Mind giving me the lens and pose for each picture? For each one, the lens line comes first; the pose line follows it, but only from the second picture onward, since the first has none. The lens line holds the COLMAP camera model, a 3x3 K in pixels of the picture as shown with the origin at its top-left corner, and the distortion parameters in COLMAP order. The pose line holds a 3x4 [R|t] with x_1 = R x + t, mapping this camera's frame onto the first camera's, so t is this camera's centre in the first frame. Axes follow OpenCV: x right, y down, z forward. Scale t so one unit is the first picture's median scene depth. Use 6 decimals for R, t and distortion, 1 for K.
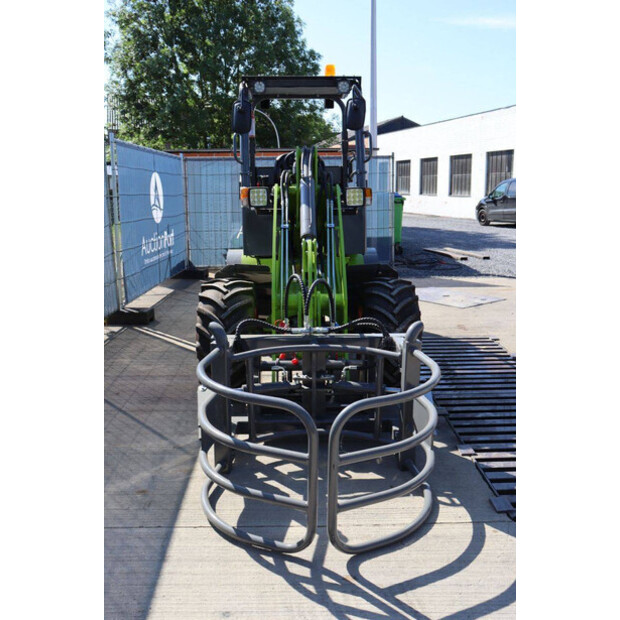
lens RADIAL K [[627.8, 0, 318.6], [0, 627.8, 296.4], [0, 0, 1]] dist [-0.102122, 0.159368]
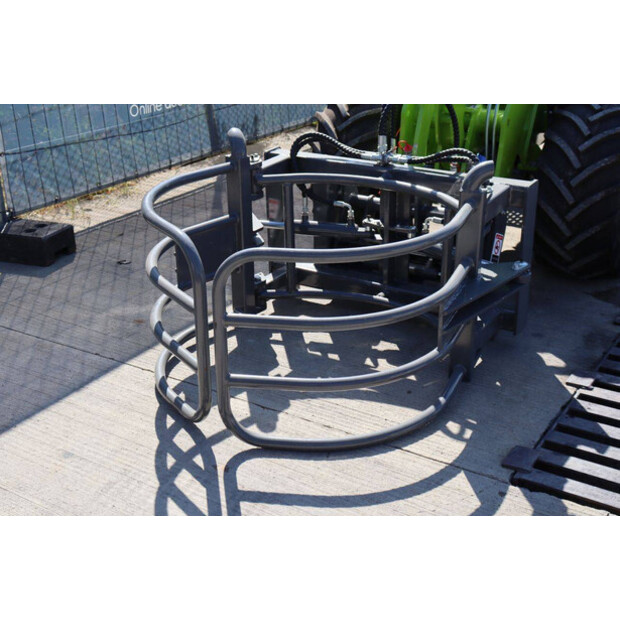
lens RADIAL K [[907.5, 0, 302.3], [0, 907.5, 307.3], [0, 0, 1]] dist [0.083996, 0.044533]
pose [[0.823766, 0.209650, -0.526741, 0.472743], [-0.090466, 0.965816, 0.242929, -0.022448], [0.559665, -0.152464, 0.814573, 0.096009]]
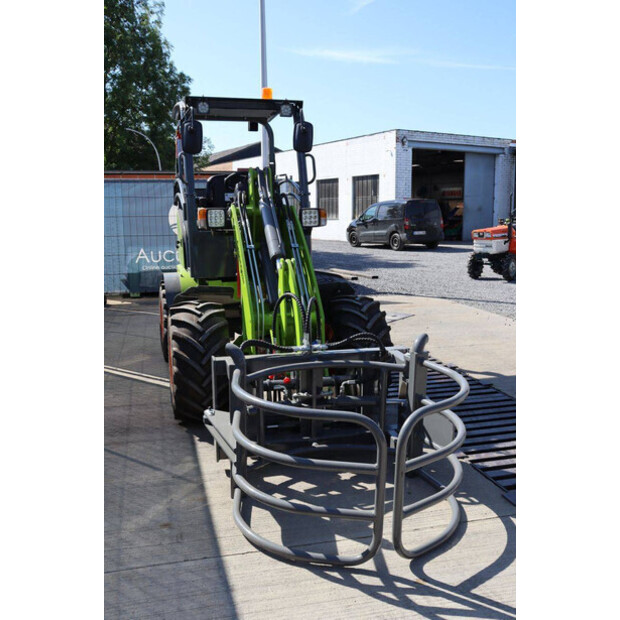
lens RADIAL K [[627.8, 0, 318.6], [0, 627.8, 296.4], [0, 0, 1]] dist [-0.102122, 0.159368]
pose [[0.972824, -0.029485, 0.229659, -0.227036], [0.038127, 0.998718, -0.033286, 0.005448], [-0.228384, 0.041138, 0.972702, 0.009872]]
